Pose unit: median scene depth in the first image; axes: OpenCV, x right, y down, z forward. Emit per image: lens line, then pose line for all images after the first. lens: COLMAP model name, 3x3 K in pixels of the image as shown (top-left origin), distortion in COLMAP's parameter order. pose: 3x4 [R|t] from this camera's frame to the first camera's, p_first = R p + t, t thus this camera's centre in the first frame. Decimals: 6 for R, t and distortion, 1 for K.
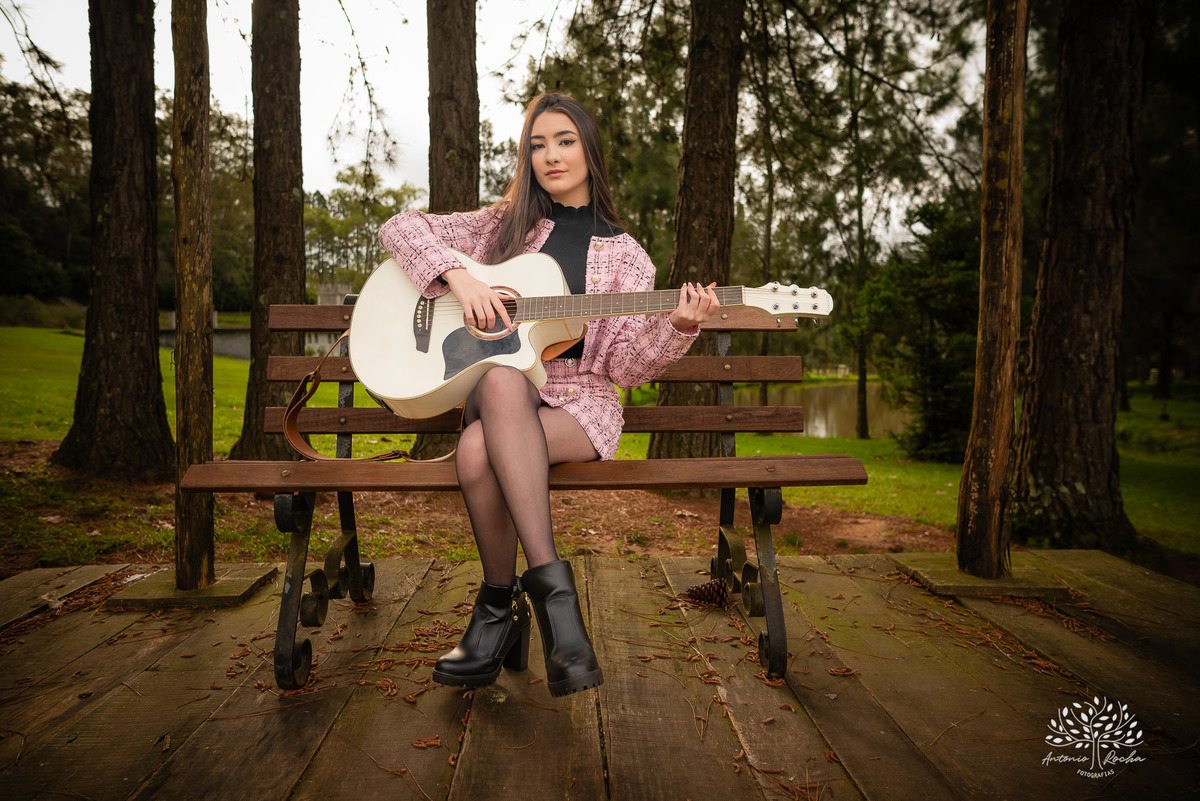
lens RADIAL K [[814.4, 0, 589.6], [0, 814.4, 384.0], [0, 0, 1]] dist [-0.035995, 0.065405]
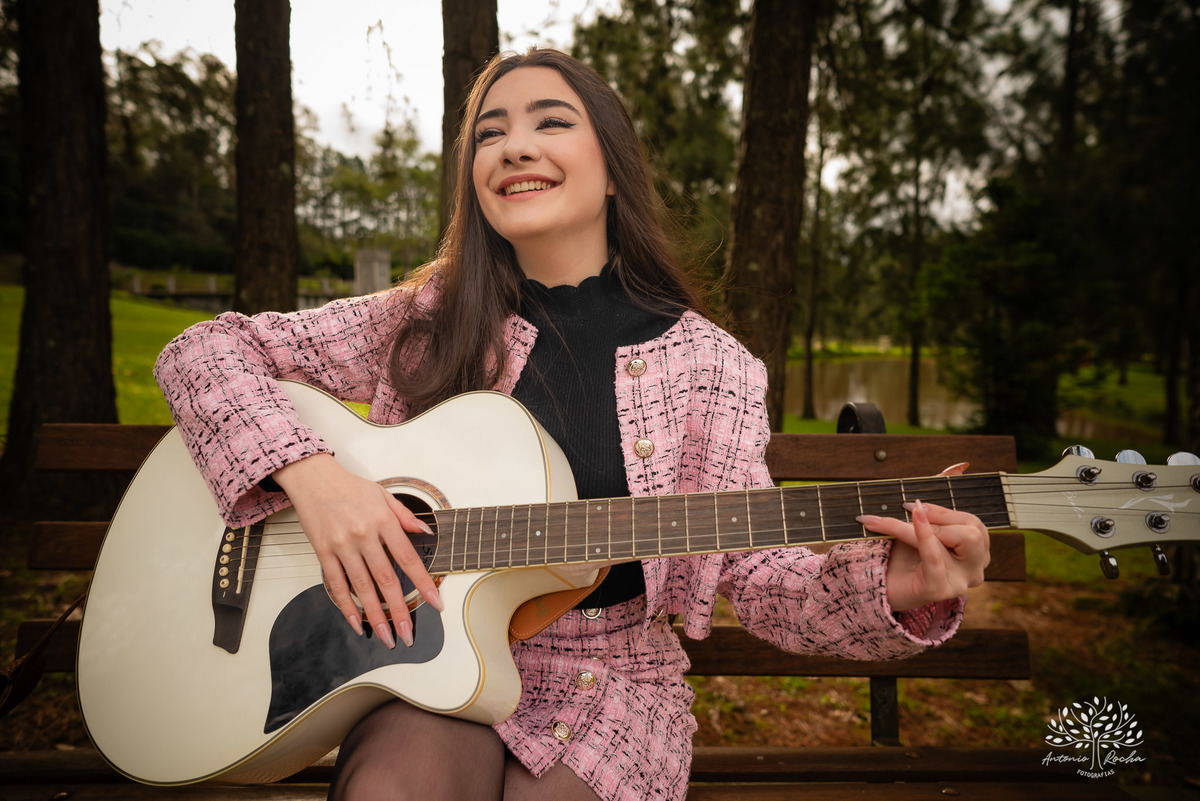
lens RADIAL K [[808.7, 0, 601.5], [0, 808.7, 370.5], [0, 0, 1]] dist [-0.023216, 0.043498]
pose [[0.999354, 0.018031, -0.031090, -0.001039], [-0.017246, 0.999530, 0.025341, -0.065530], [0.031532, -0.024789, 0.999195, 0.204961]]
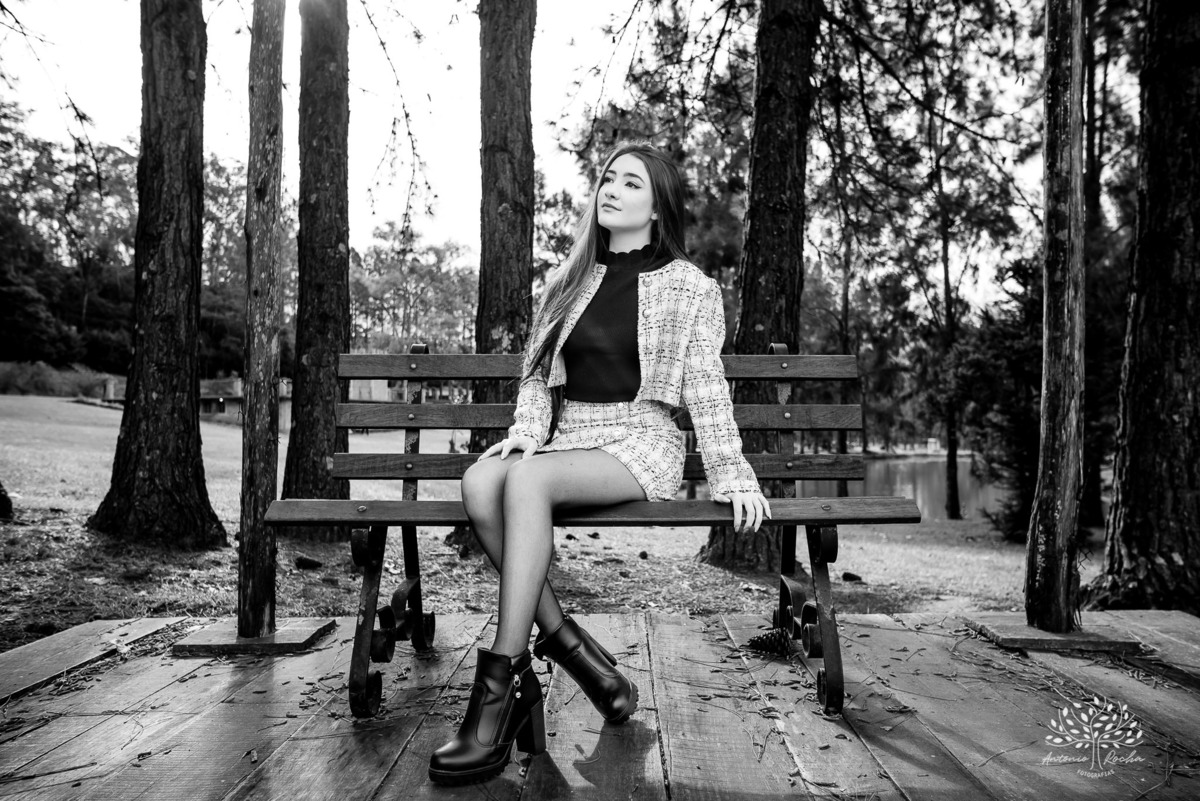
lens RADIAL K [[908.7, 0, 622.6], [0, 908.7, 412.5], [0, 0, 1]] dist [-0.039392, 0.069569]
pose [[0.999594, 0.001210, -0.028468, -0.001222], [-0.002705, 0.998615, -0.052544, 0.015457], [0.028365, 0.052599, 0.998213, -0.056408]]
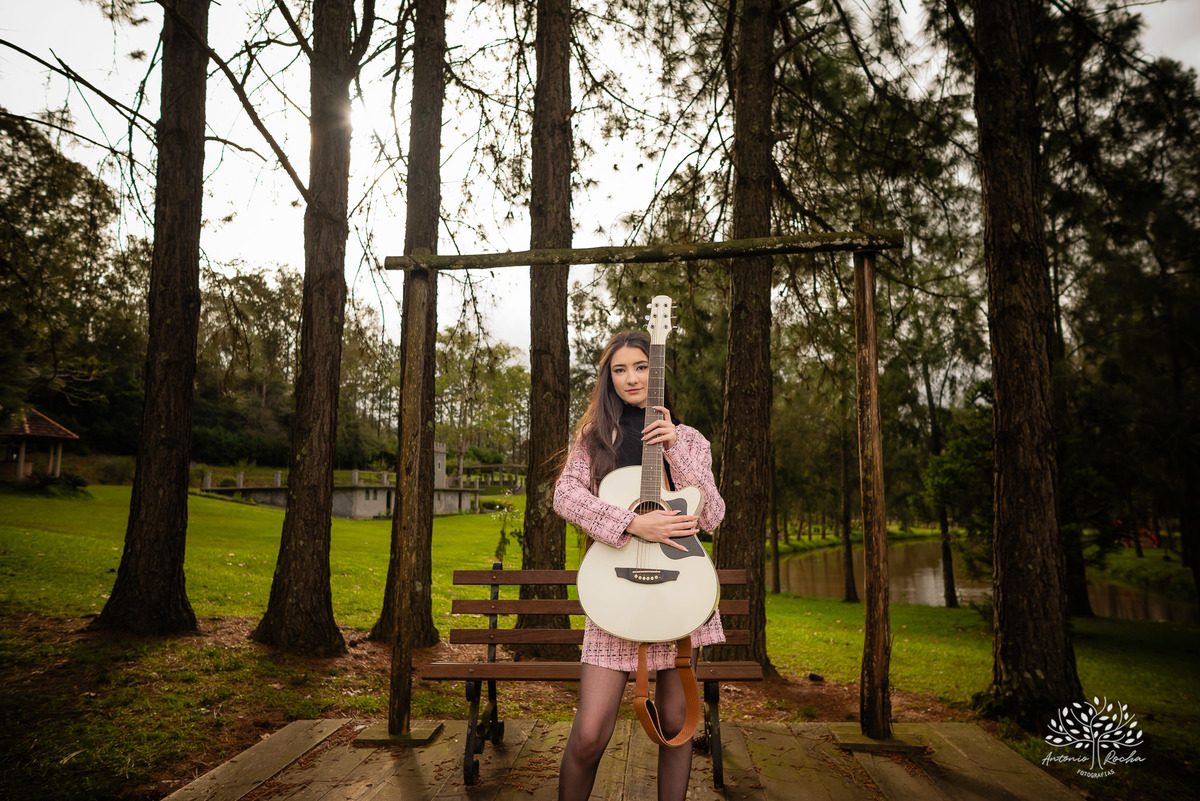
lens RADIAL K [[833.9, 0, 598.1], [0, 833.9, 363.6], [0, 0, 1]] dist [-0.039286, 0.069530]
pose [[0.994955, -0.020009, -0.098310, 0.054393], [-0.000465, 0.978979, -0.203960, -0.073579], [0.100324, 0.202976, 0.974031, -0.385502]]
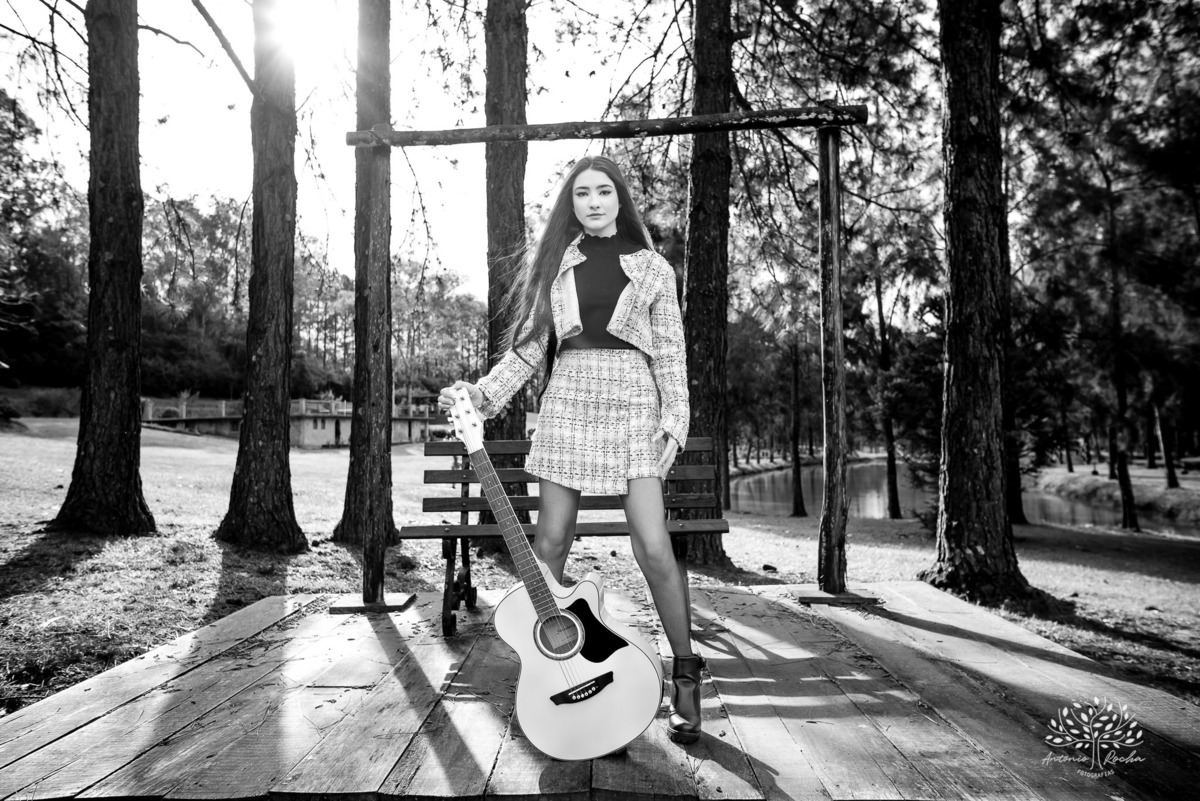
lens RADIAL K [[841.3, 0, 591.4], [0, 841.3, 365.9], [0, 0, 1]] dist [-0.038066, 0.067199]
pose [[0.998666, -0.018995, -0.048005, 0.036203], [0.013193, 0.992879, -0.118397, -0.016054], [0.049912, 0.117606, 0.991805, -0.391673]]
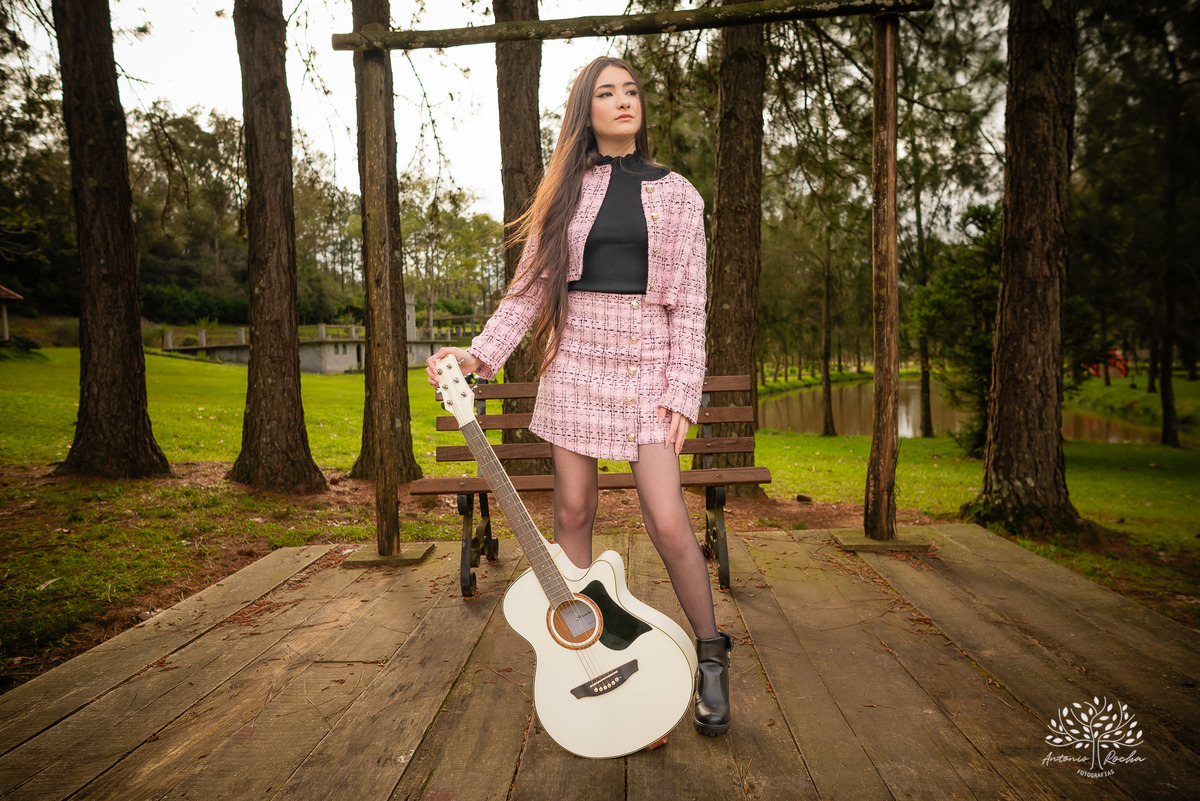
lens RADIAL K [[852.7, 0, 601.2], [0, 852.7, 396.7], [0, 0, 1]] dist [-0.039797, 0.070189]
pose [[0.997234, -0.029159, -0.068368, 0.031893], [0.030104, 0.999464, 0.012835, -0.037414], [0.067957, -0.014858, 0.997578, -0.325623]]
